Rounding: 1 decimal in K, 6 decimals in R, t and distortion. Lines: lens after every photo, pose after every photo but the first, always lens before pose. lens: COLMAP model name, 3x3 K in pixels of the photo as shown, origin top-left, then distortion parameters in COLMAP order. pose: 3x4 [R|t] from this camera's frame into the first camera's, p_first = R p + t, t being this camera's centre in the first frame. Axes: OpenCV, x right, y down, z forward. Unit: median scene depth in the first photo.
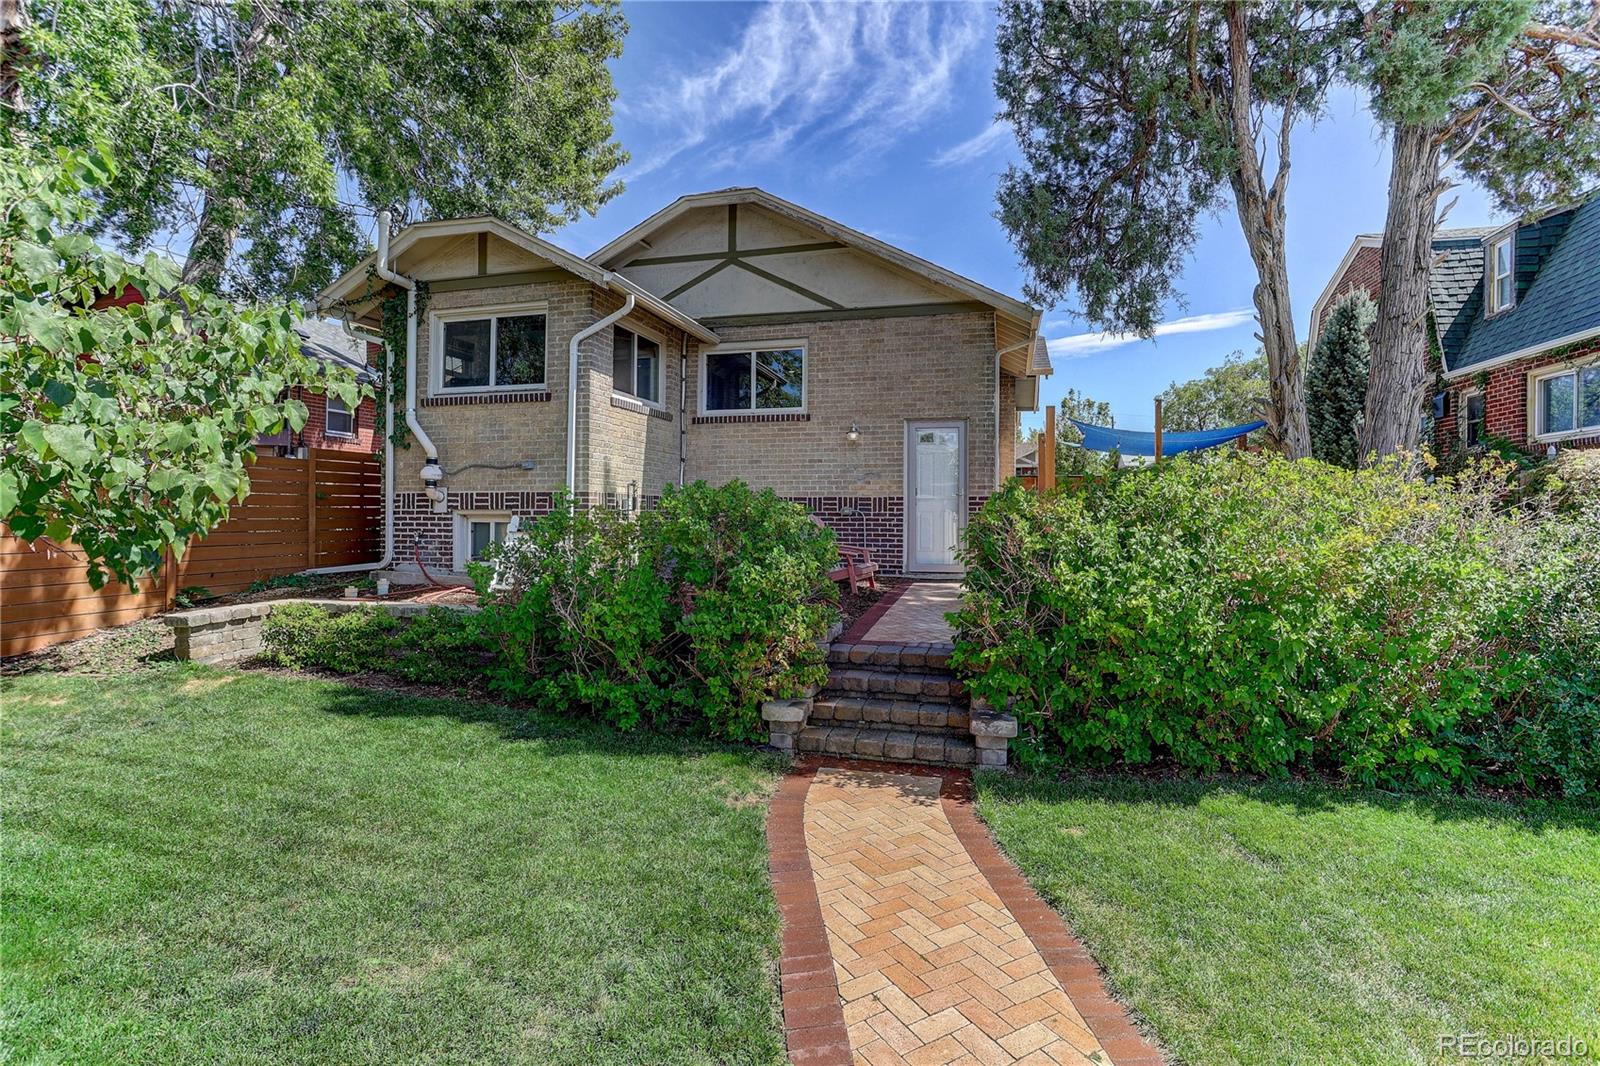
lens RADIAL K [[778.8, 0, 793.5], [0, 778.8, 511.6], [0, 0, 1]] dist [-0.025843, 0.011039]
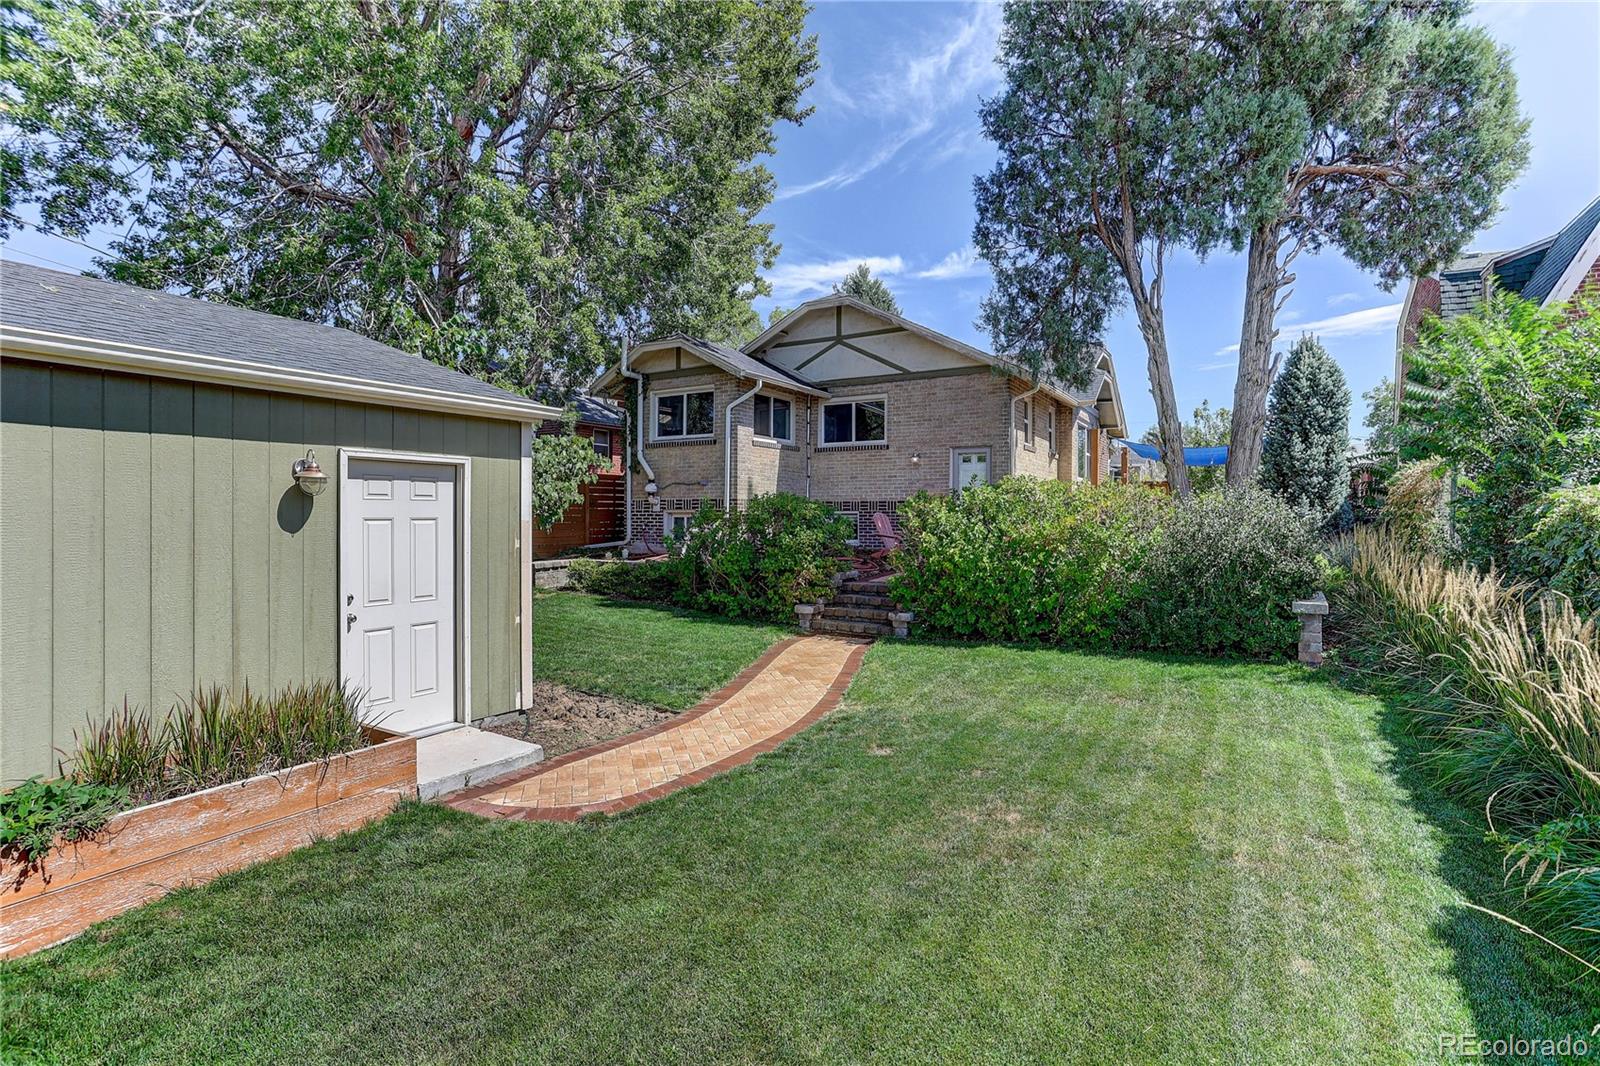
lens RADIAL K [[800.6, 0, 803.5], [0, 800.6, 526.5], [0, 0, 1]] dist [0.006809, 0.000410]
pose [[0.961623, 0.002901, -0.274359, 0.331394], [0.000524, 0.999923, 0.012410, 0.012341], [0.274374, -0.012077, 0.961547, -0.589644]]
